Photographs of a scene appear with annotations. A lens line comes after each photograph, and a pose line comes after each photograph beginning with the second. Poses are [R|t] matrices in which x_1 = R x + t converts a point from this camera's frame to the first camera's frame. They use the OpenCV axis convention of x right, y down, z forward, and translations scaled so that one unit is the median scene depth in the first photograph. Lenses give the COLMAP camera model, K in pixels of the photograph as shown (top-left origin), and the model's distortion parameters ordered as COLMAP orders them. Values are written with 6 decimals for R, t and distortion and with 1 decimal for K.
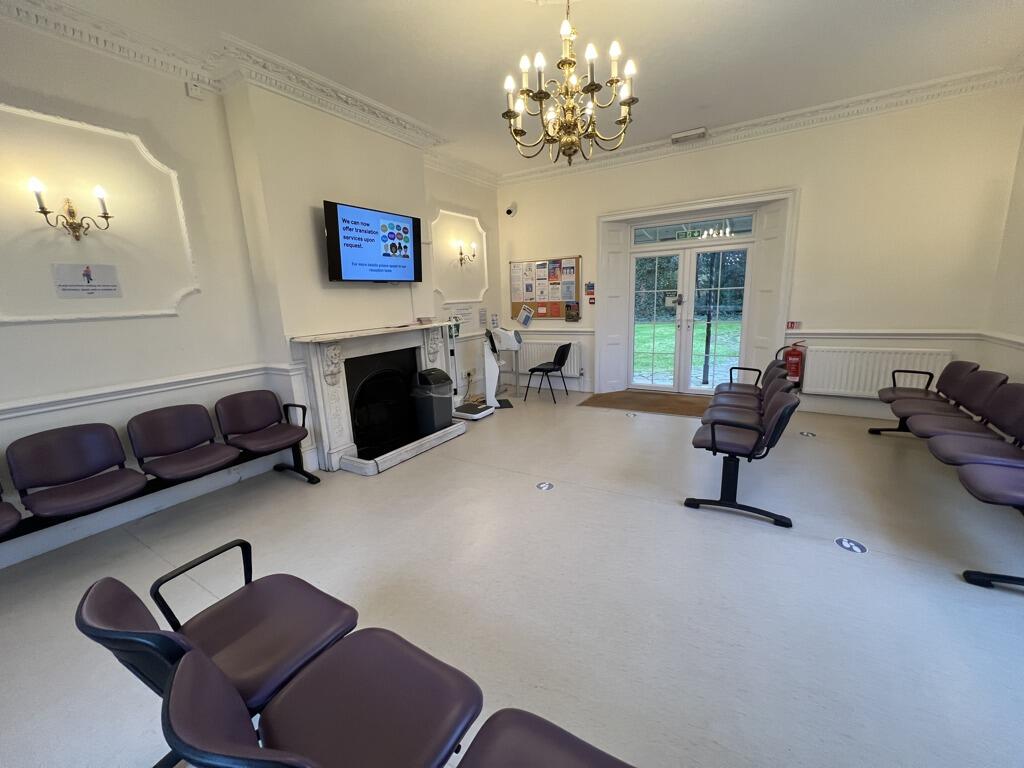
lens RADIAL K [[410.4, 0, 510.1], [0, 410.4, 382.1], [0, 0, 1]] dist [-0.000612, -0.000224]
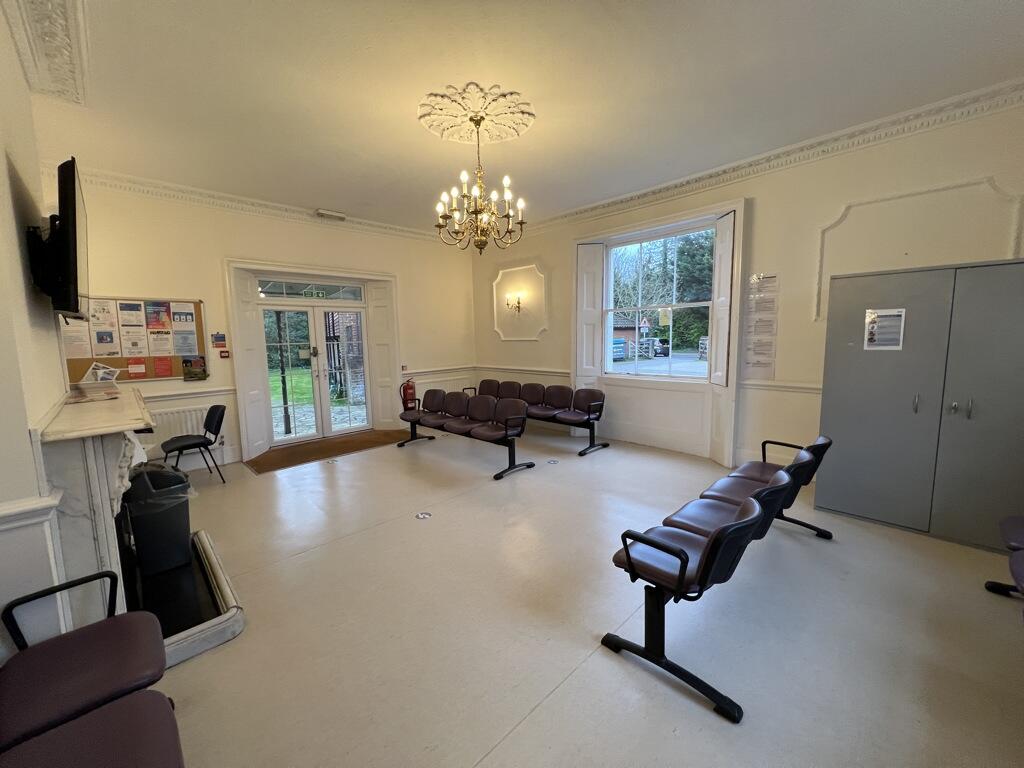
lens RADIAL K [[410.4, 0, 510.1], [0, 410.4, 382.1], [0, 0, 1]] dist [-0.000612, -0.000224]
pose [[0.242455, -0.078365, 0.966992, -0.475671], [0.209421, 0.977461, 0.026705, -0.040323], [-0.947290, 0.196034, 0.253402, 0.233971]]
